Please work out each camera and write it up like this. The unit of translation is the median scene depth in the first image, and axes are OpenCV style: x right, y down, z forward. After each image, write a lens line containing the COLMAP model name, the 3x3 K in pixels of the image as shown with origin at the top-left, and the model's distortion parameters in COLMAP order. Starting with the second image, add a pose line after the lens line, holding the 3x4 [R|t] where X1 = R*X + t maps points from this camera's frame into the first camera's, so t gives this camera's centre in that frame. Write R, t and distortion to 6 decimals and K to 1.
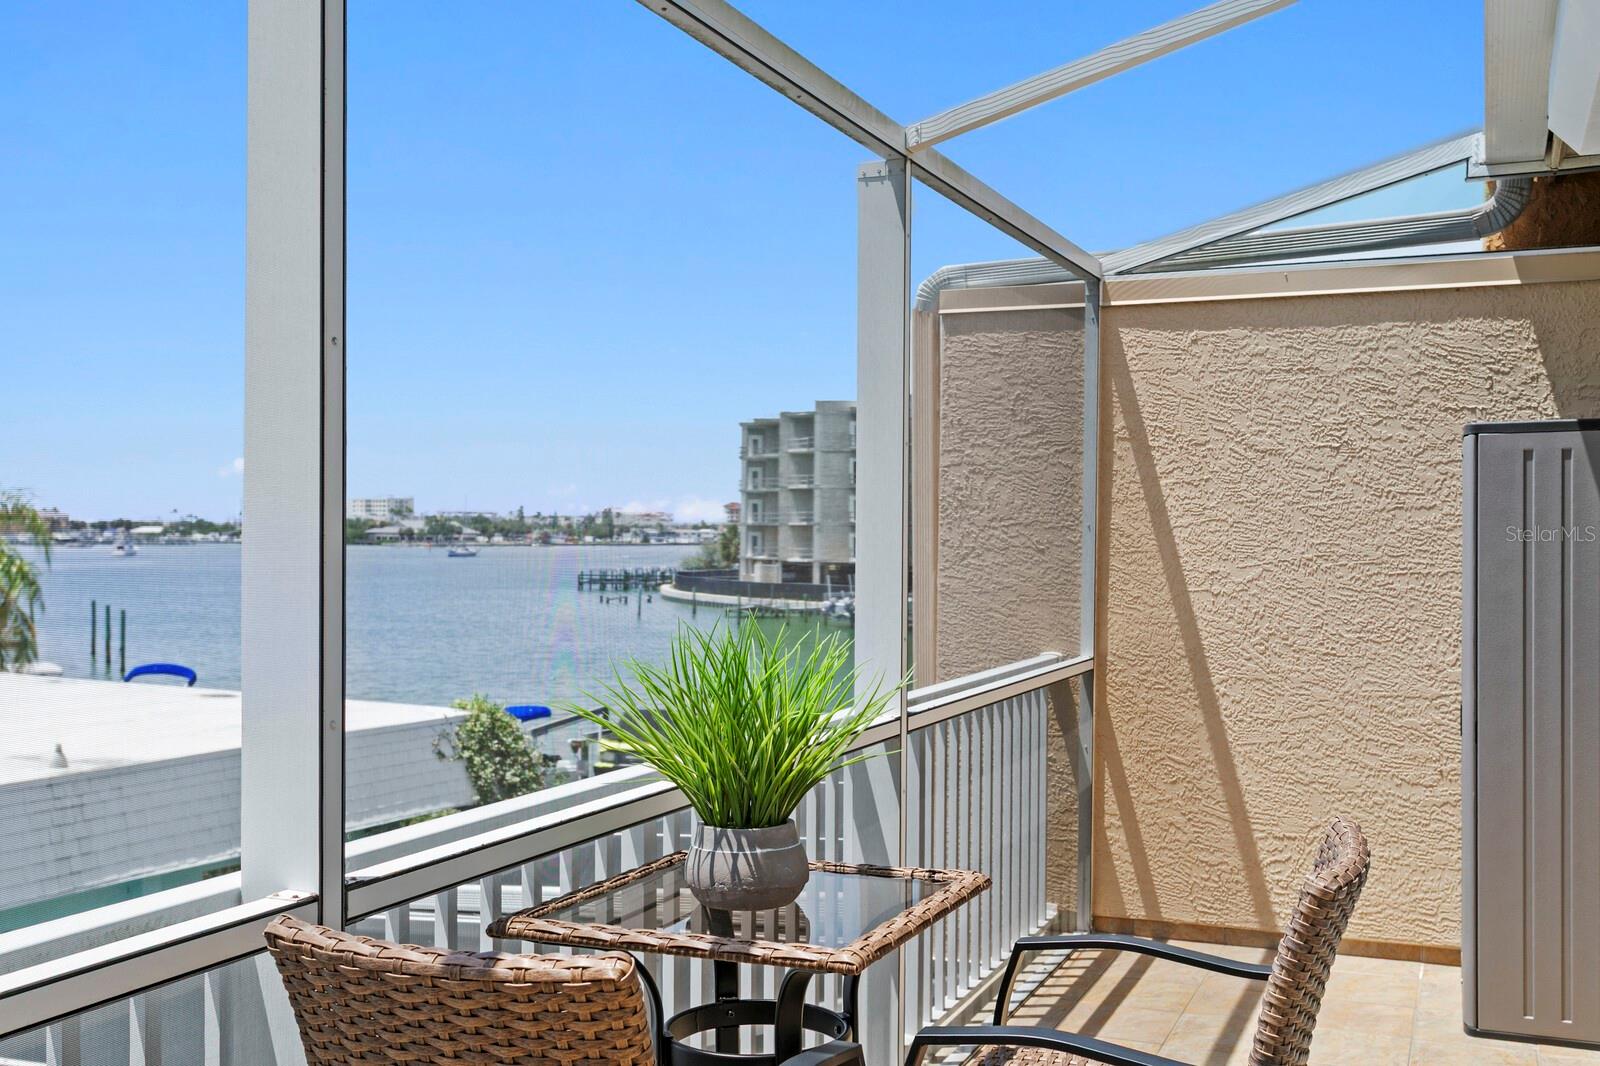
lens RADIAL K [[1574.6, 0, 800.0], [0, 1574.6, 533.0], [0, 0, 1]] dist [0.001303, 0.023651]
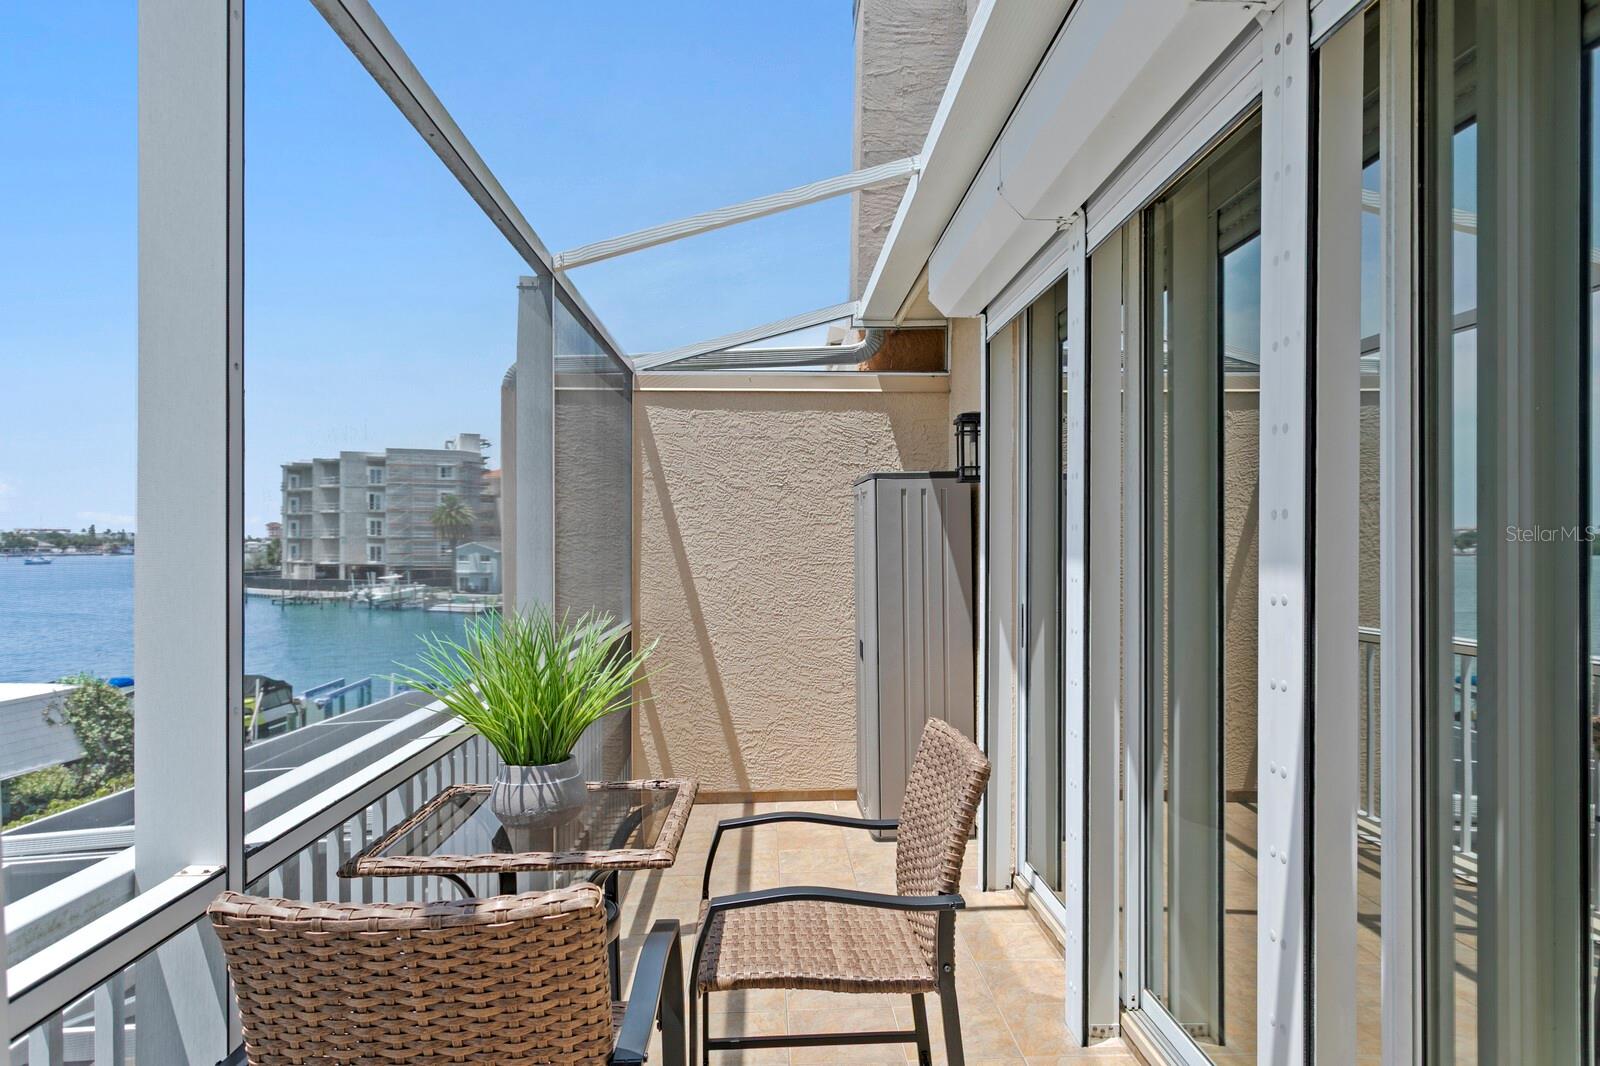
lens RADIAL K [[1002.2, 0, 800.0], [0, 1002.2, 533.0], [0, 0, 1]] dist [-0.007135, 0.000882]
pose [[0.903263, -0.002628, 0.429080, -0.080144], [0.006625, 0.999947, -0.007823, 0.001542], [-0.429037, 0.009909, 0.903233, 0.064420]]
